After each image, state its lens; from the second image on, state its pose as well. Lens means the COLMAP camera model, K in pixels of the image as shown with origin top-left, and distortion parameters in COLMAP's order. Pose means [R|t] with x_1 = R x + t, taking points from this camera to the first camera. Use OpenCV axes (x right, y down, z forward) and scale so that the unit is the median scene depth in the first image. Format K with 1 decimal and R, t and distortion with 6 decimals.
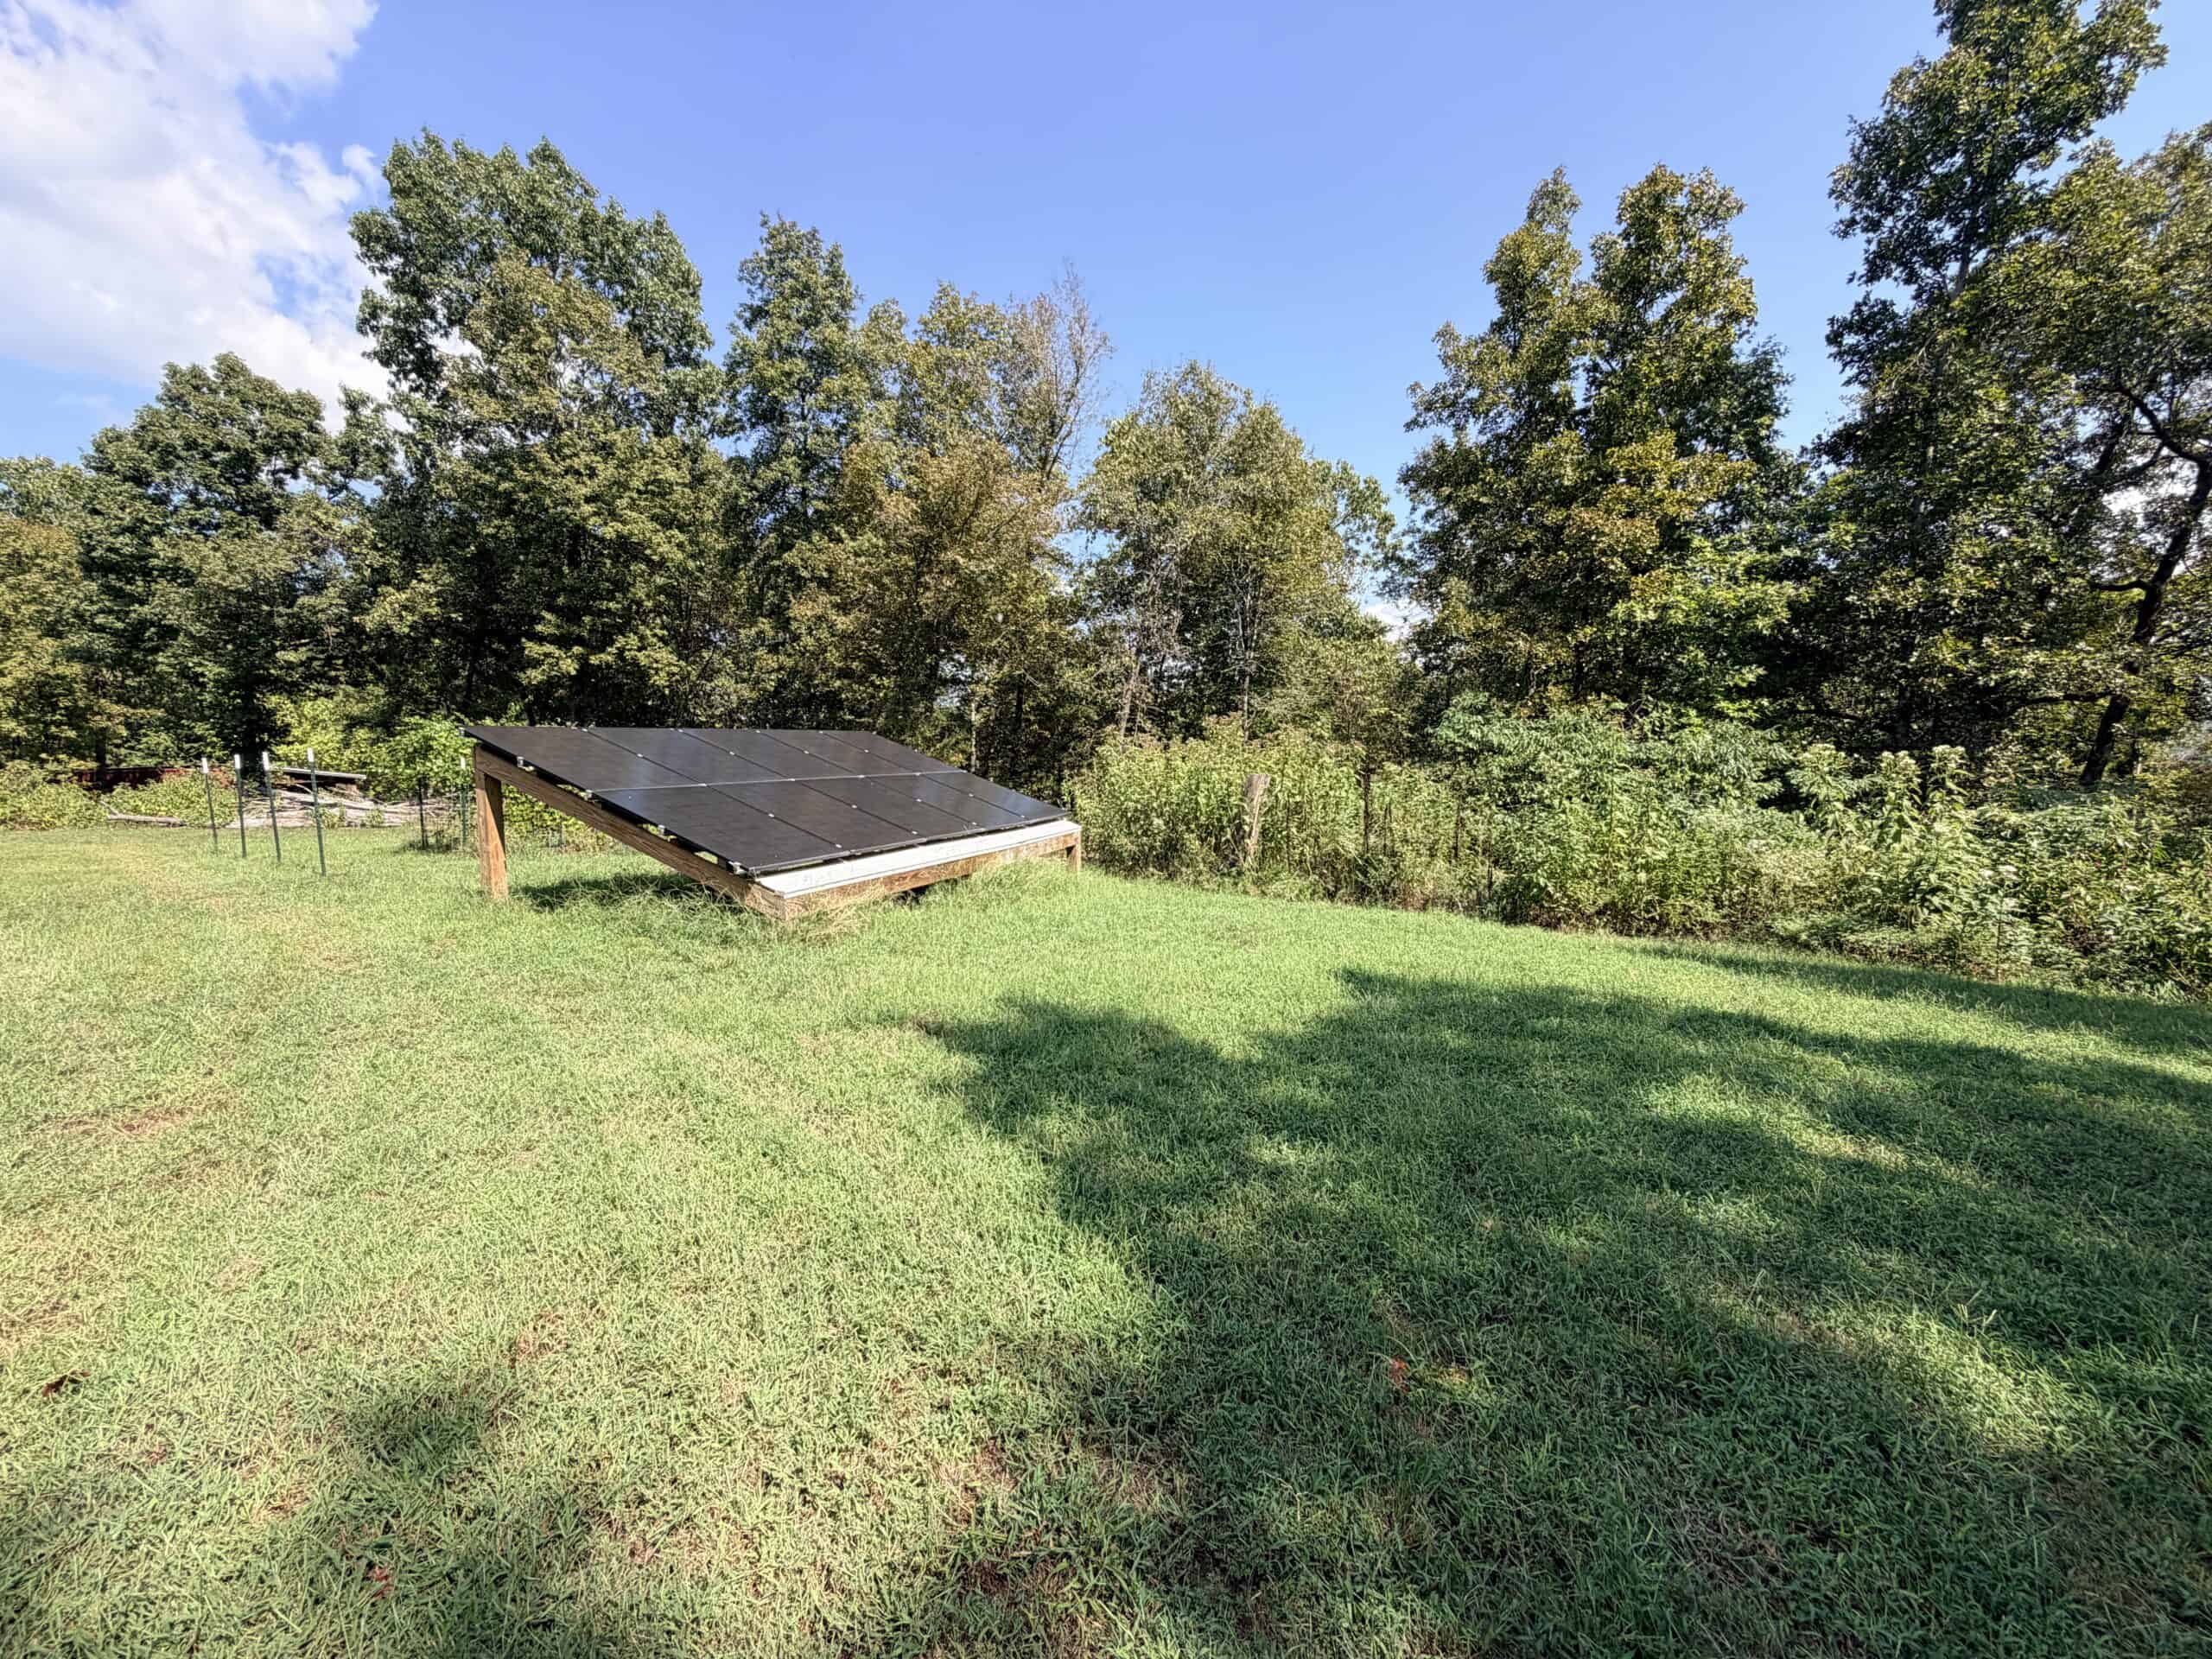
lens RADIAL K [[910.7, 0, 1089.9], [0, 910.7, 838.3], [0, 0, 1]] dist [0.000829, -0.001554]
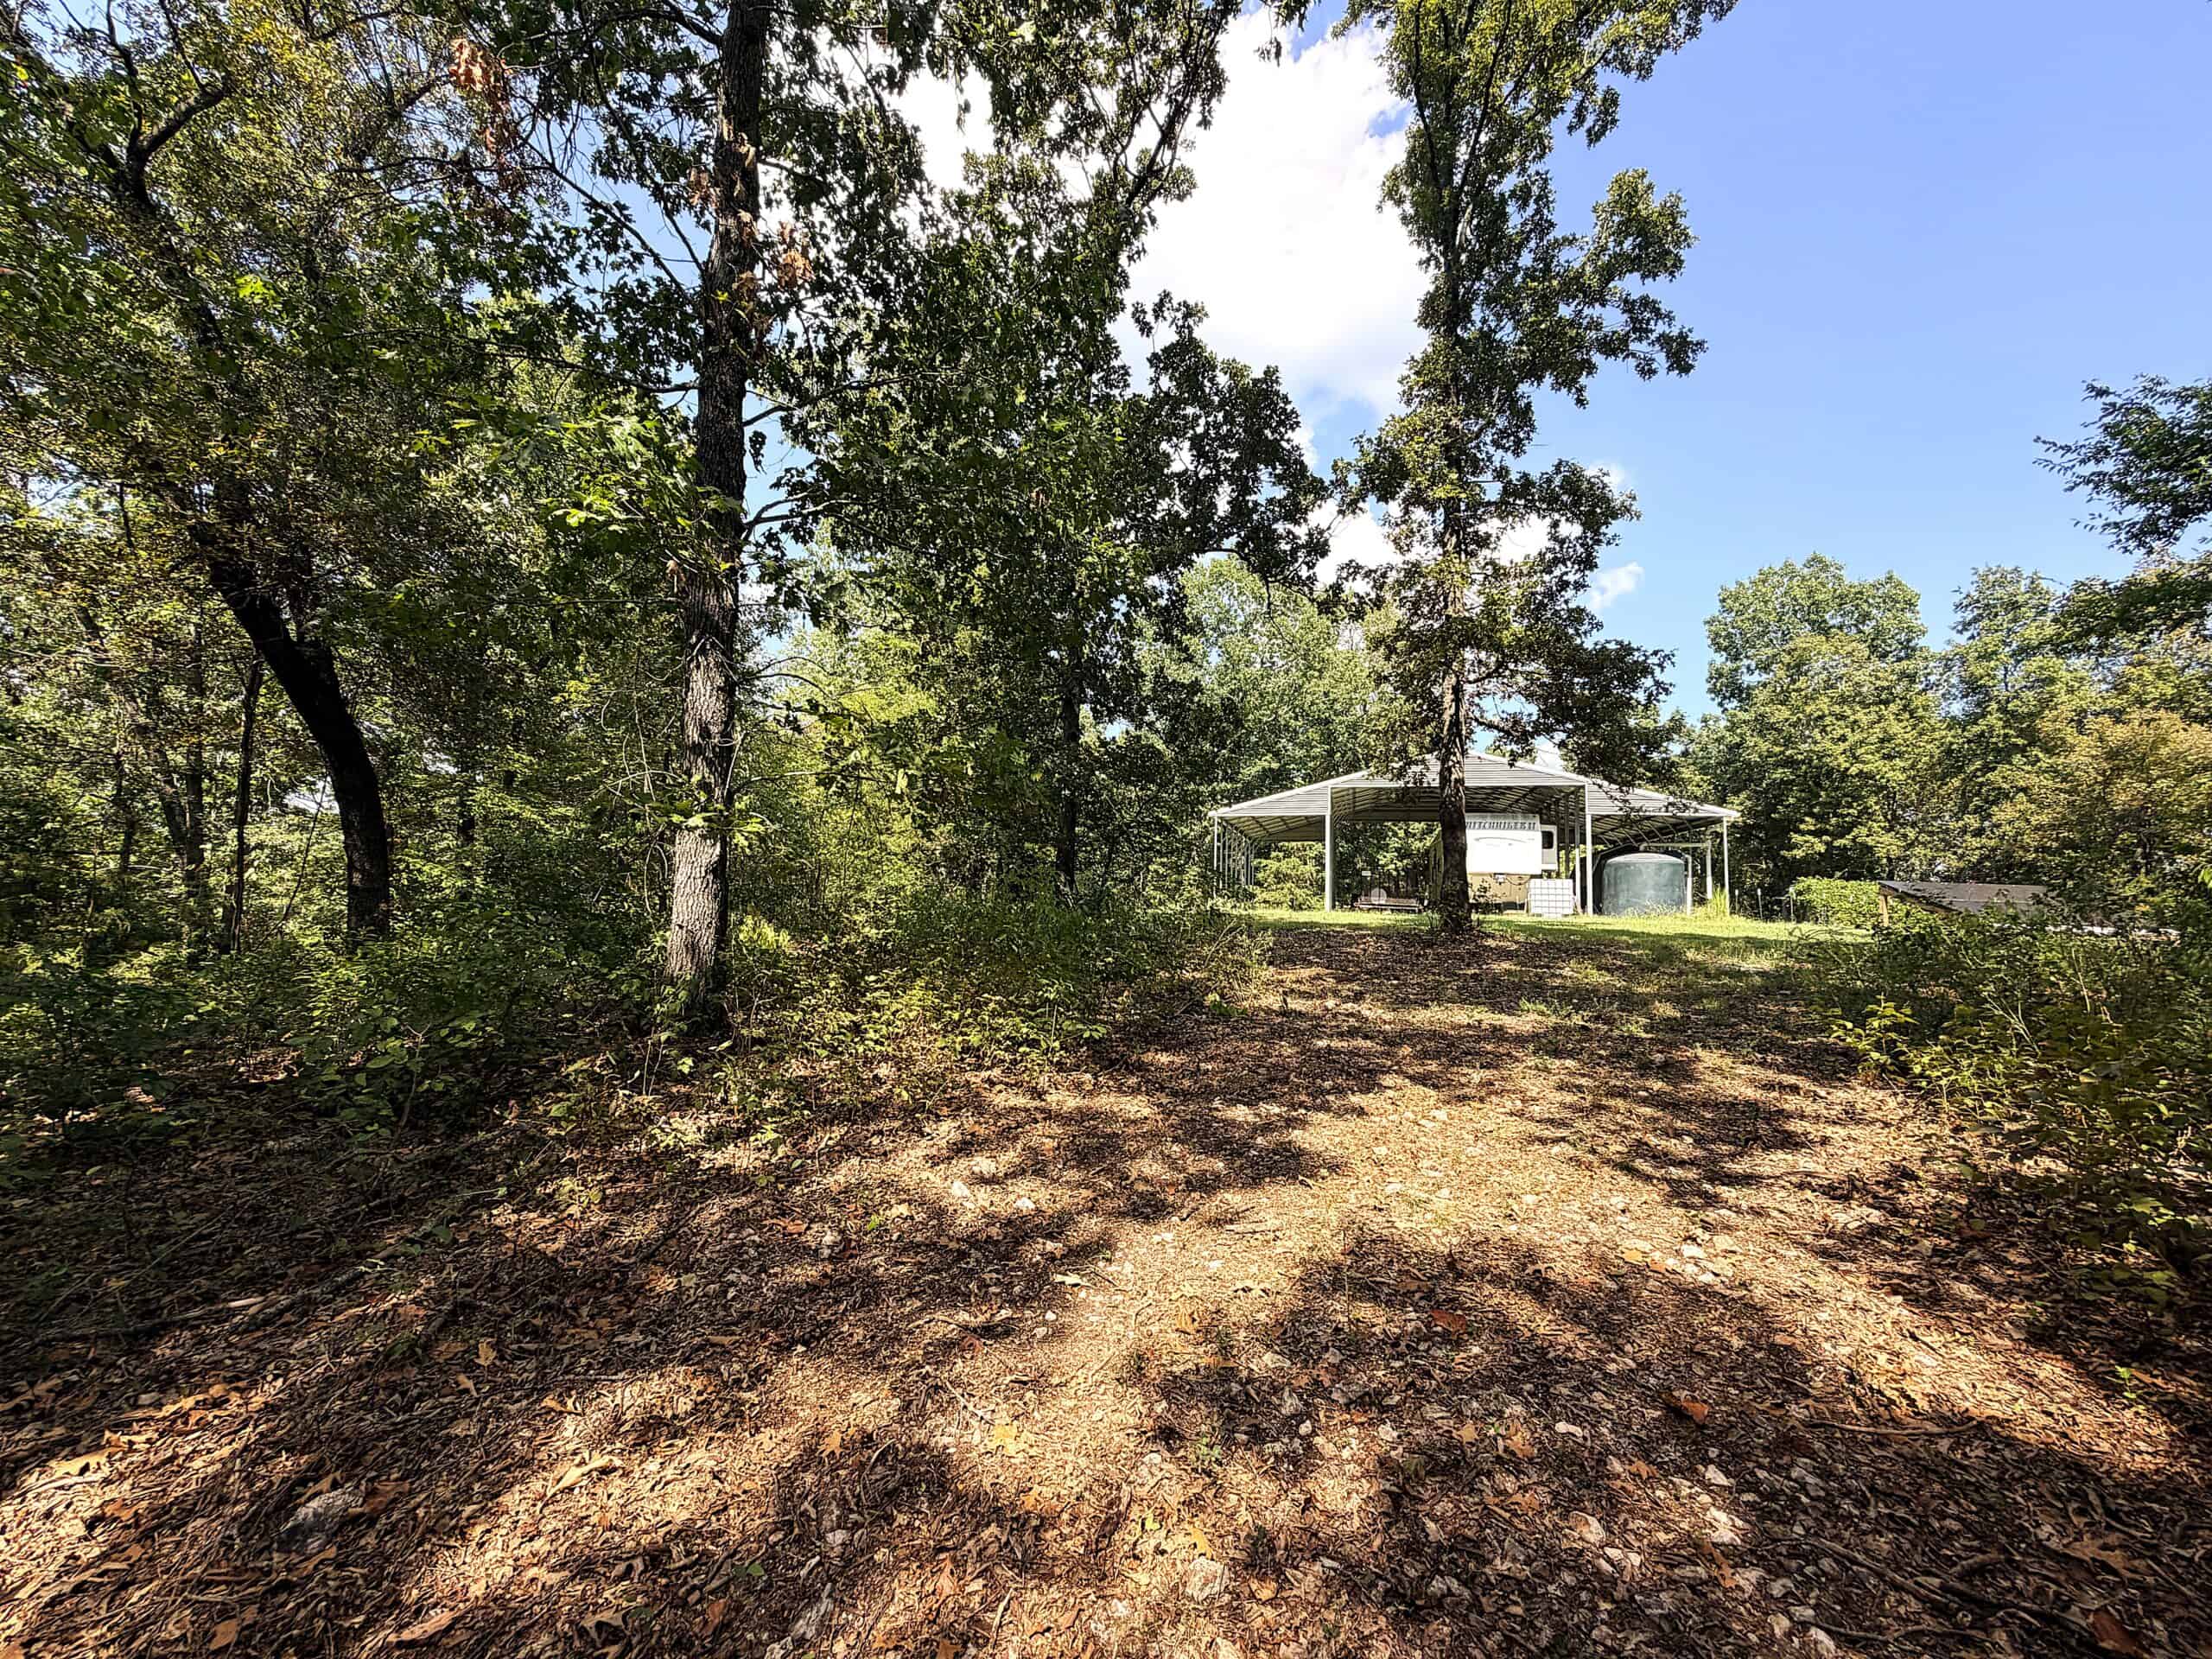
lens RADIAL K [[910.7, 0, 1120.2], [0, 910.7, 833.3], [0, 0, 1]] dist [0.000829, -0.001554]
pose [[0.478129, -0.034557, -0.877610, 0.301206], [-0.119395, 0.987393, -0.103927, 0.119359], [0.870137, 0.154473, 0.467975, -0.952260]]
